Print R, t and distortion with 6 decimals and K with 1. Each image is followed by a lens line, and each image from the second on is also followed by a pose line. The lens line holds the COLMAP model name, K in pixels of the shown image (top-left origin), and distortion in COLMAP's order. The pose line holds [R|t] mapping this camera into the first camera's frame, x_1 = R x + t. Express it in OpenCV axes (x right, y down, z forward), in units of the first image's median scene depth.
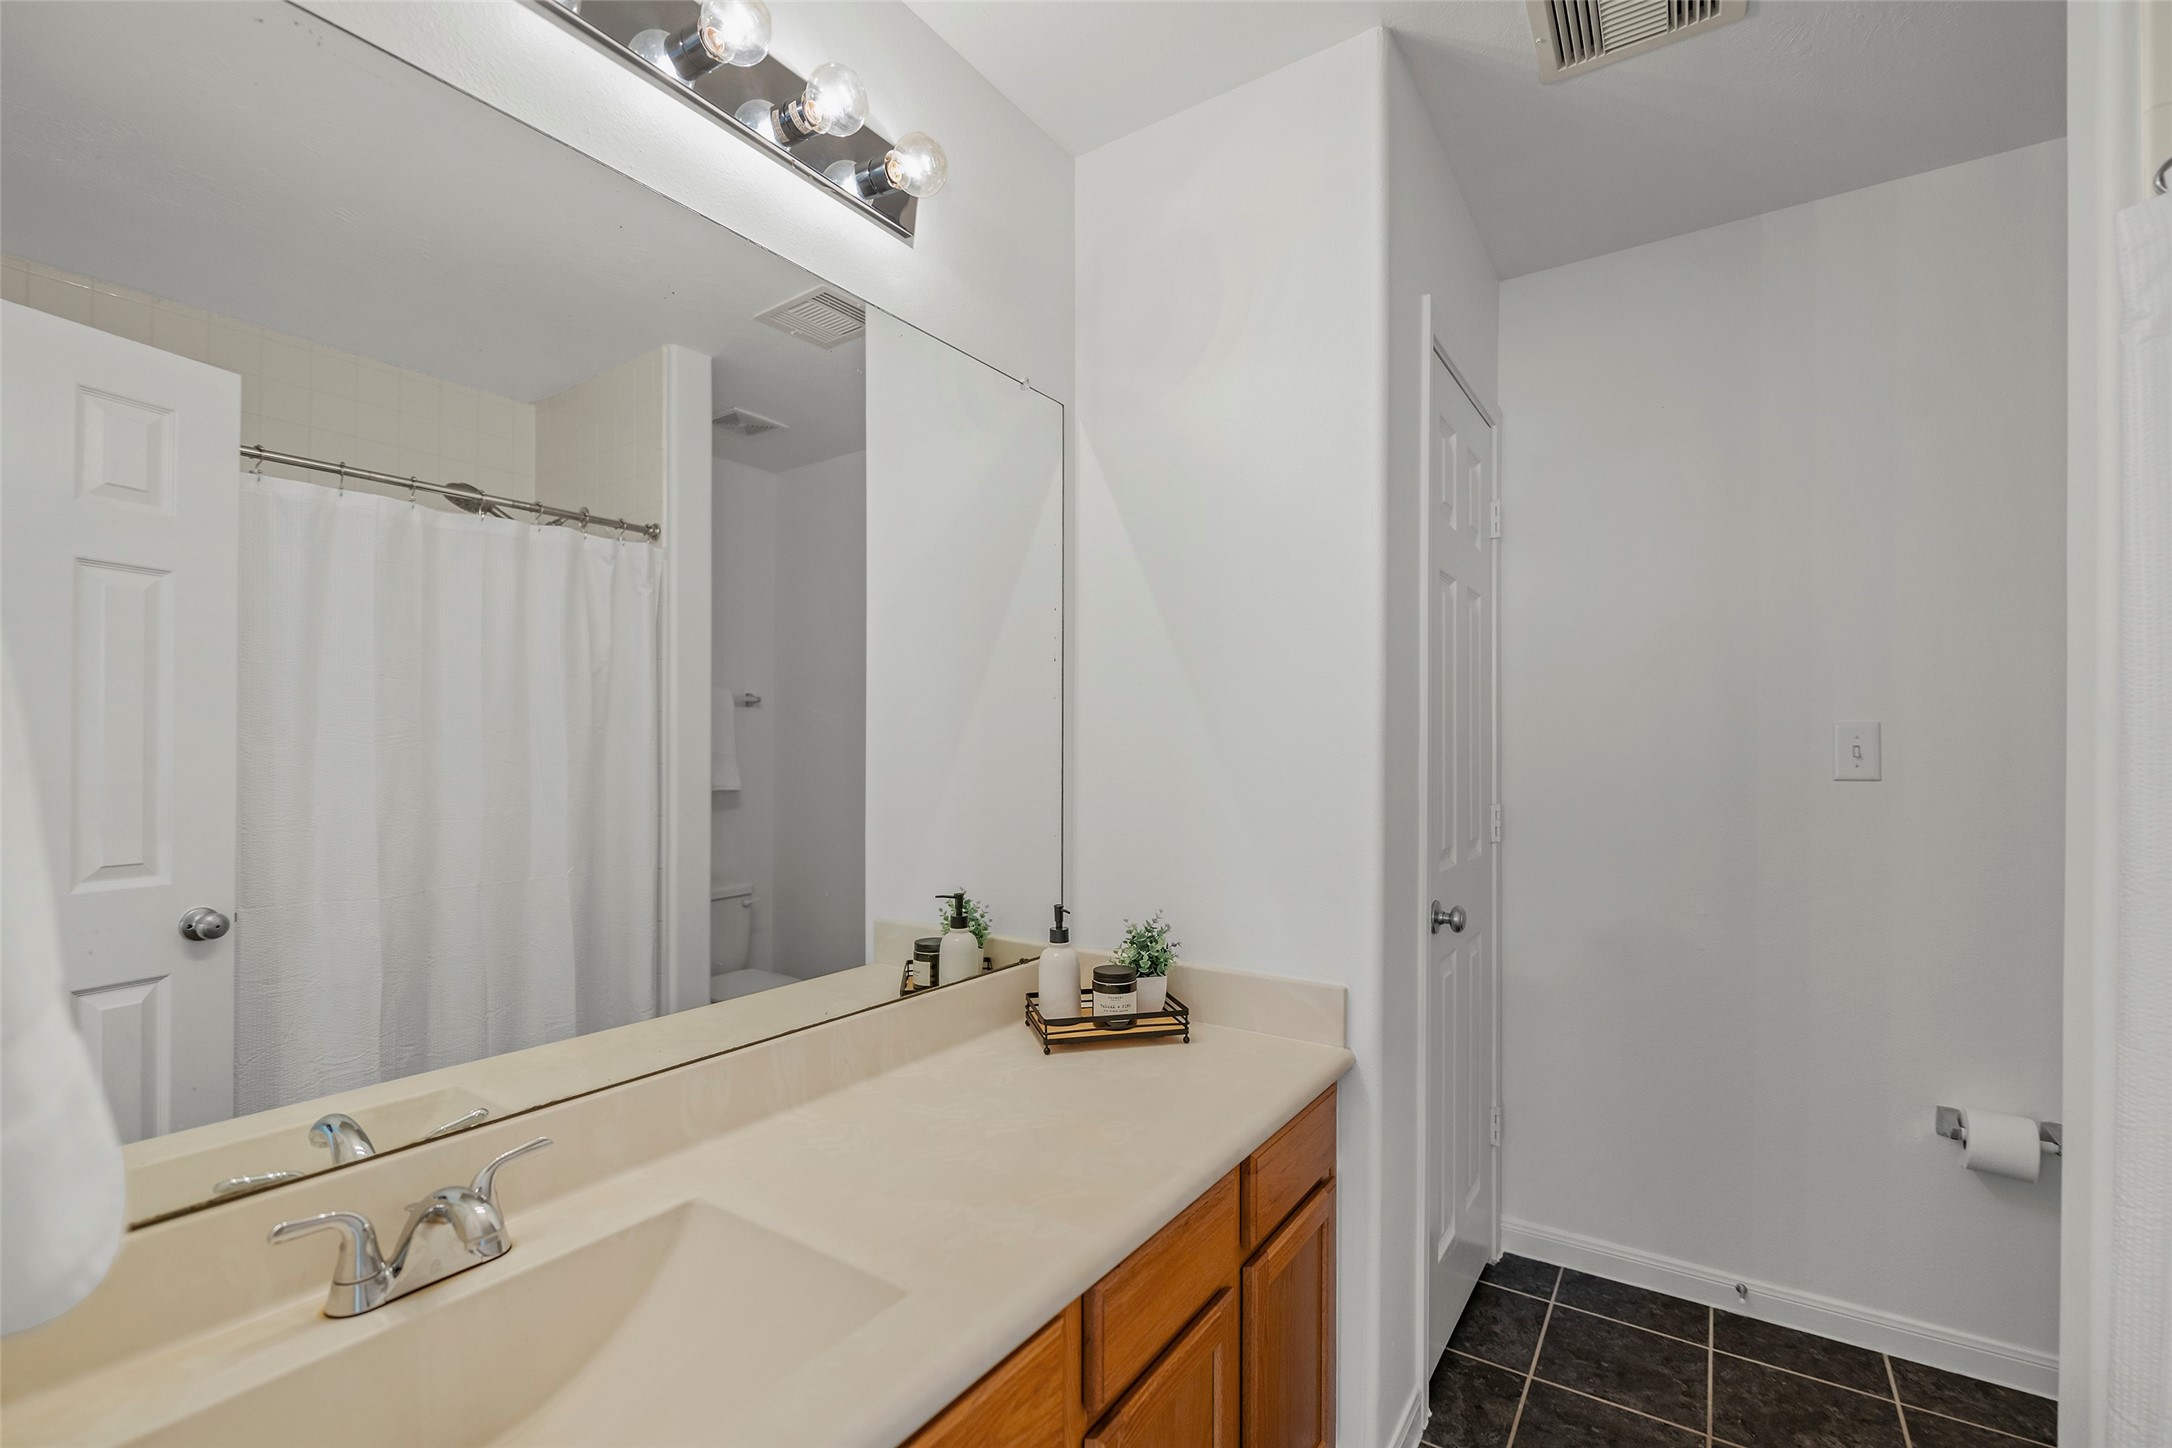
lens RADIAL K [[897.4, 0, 1088.4], [0, 897.4, 738.8], [0, 0, 1]] dist [0.001073, 0.000113]
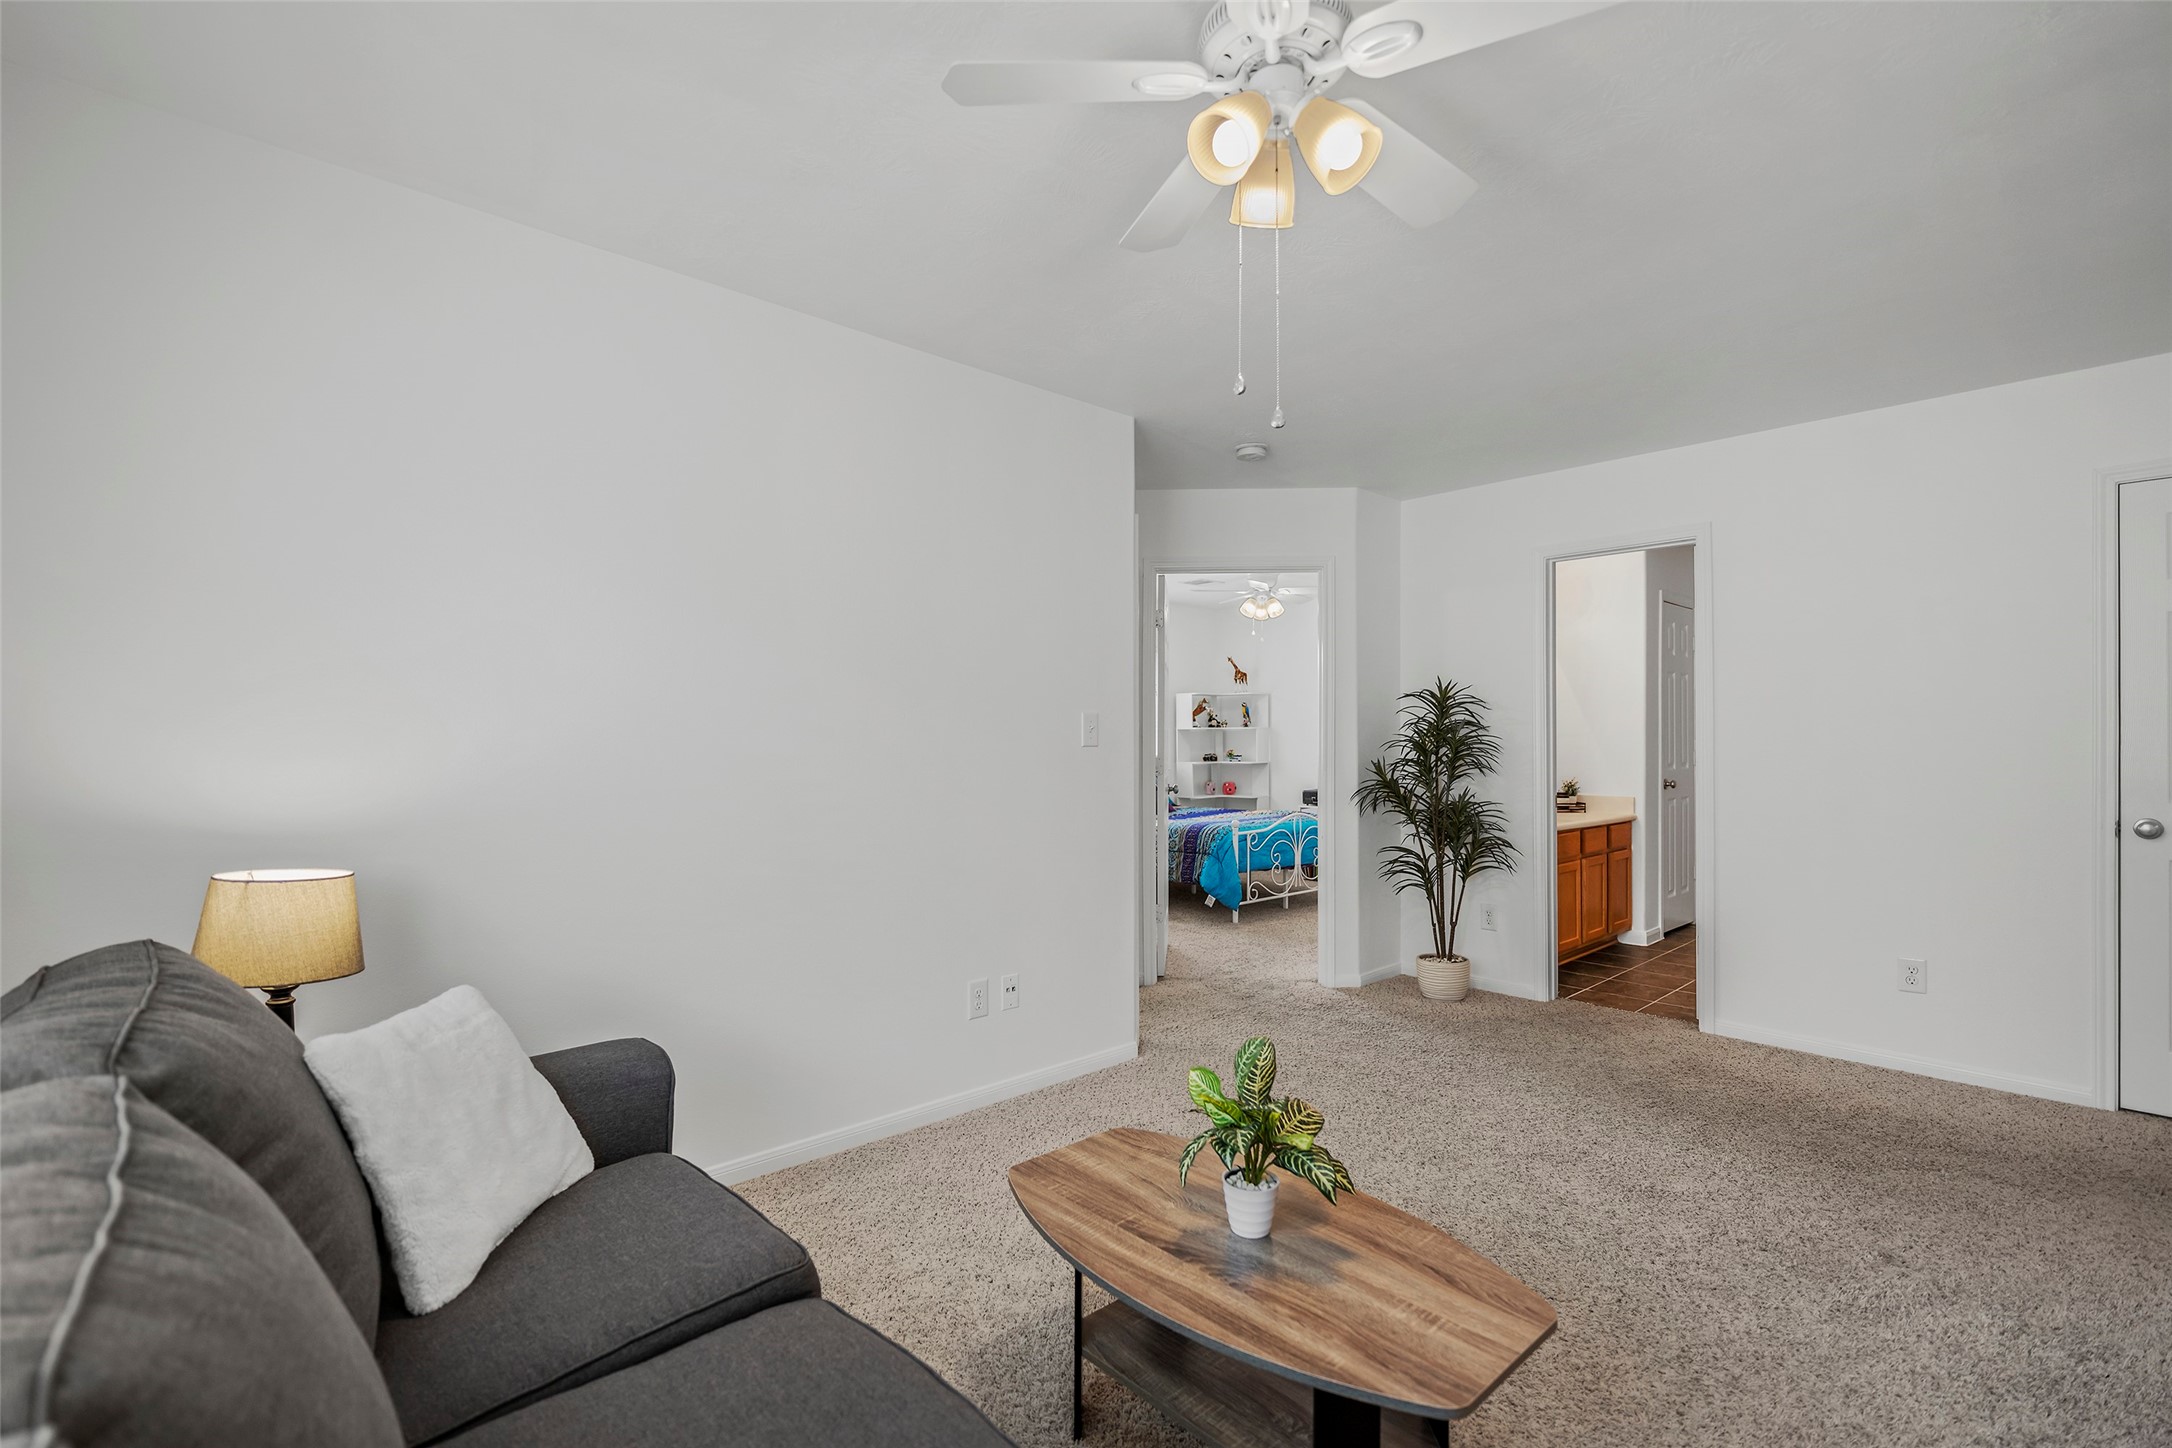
lens RADIAL K [[973.4, 0, 1084.7], [0, 973.4, 726.9], [0, 0, 1]] dist [-0.004392, 0.000967]
pose [[0.977963, -0.005861, -0.208695, -0.955801], [0.006457, 0.999977, 0.002174, -0.018438], [0.208677, -0.003473, 0.977978, -2.961919]]
